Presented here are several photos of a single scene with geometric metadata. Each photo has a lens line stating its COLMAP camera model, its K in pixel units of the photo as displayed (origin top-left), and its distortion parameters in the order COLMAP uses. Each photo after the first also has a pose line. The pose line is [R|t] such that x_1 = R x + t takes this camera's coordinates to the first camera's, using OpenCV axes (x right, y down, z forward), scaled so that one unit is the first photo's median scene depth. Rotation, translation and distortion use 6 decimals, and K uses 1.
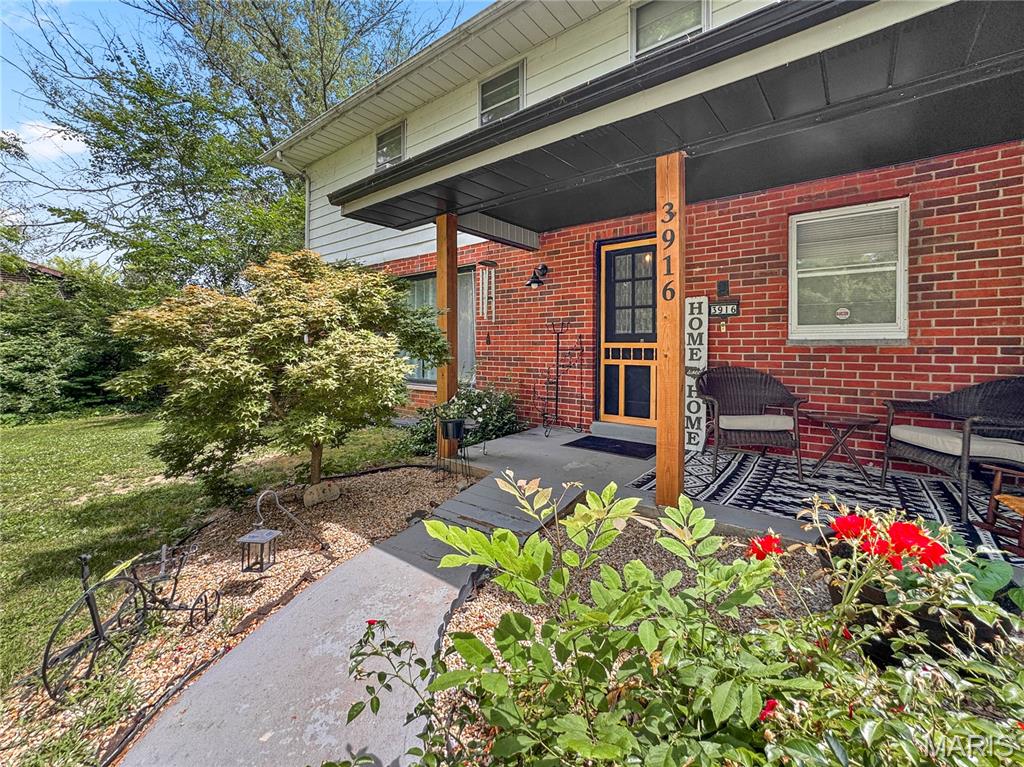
lens RADIAL K [[419.3, 0, 515.1], [0, 419.3, 339.9], [0, 0, 1]] dist [-0.000856, 0.000120]
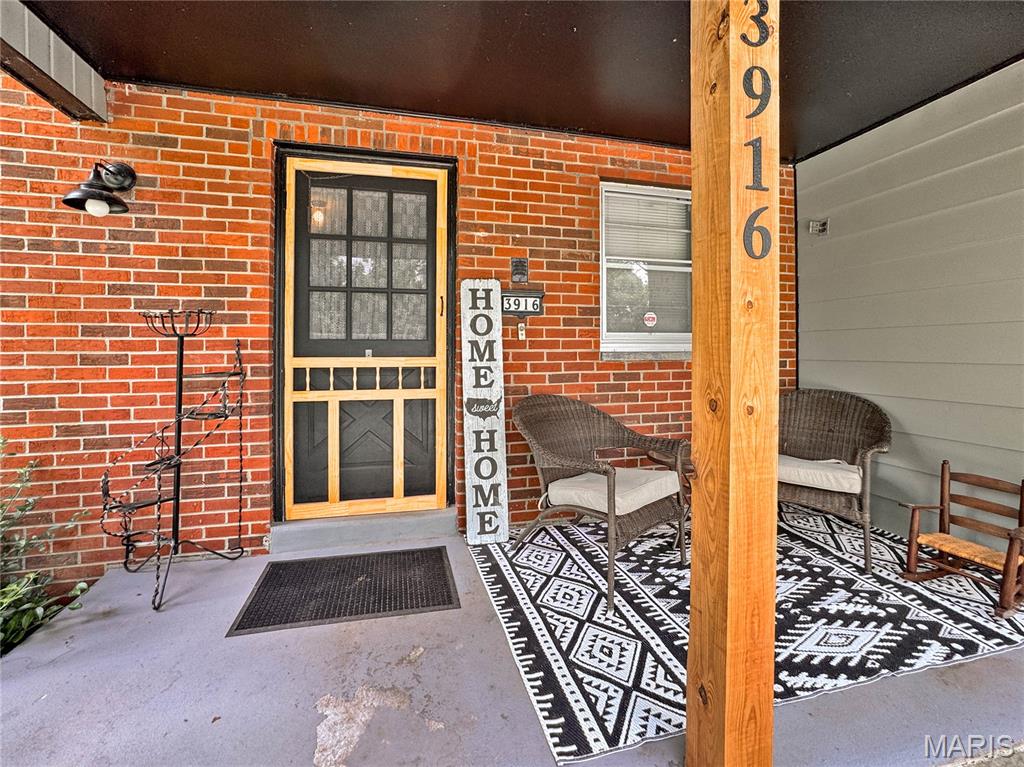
lens RADIAL K [[464.2, 0, 513.3], [0, 464.2, 349.1], [0, 0, 1]] dist [-0.052587, 0.034635]
pose [[0.621384, -0.001431, 0.783505, -0.052835], [-0.004970, 0.999971, 0.005768, -0.008528], [-0.783490, -0.007478, 0.621359, 0.562850]]
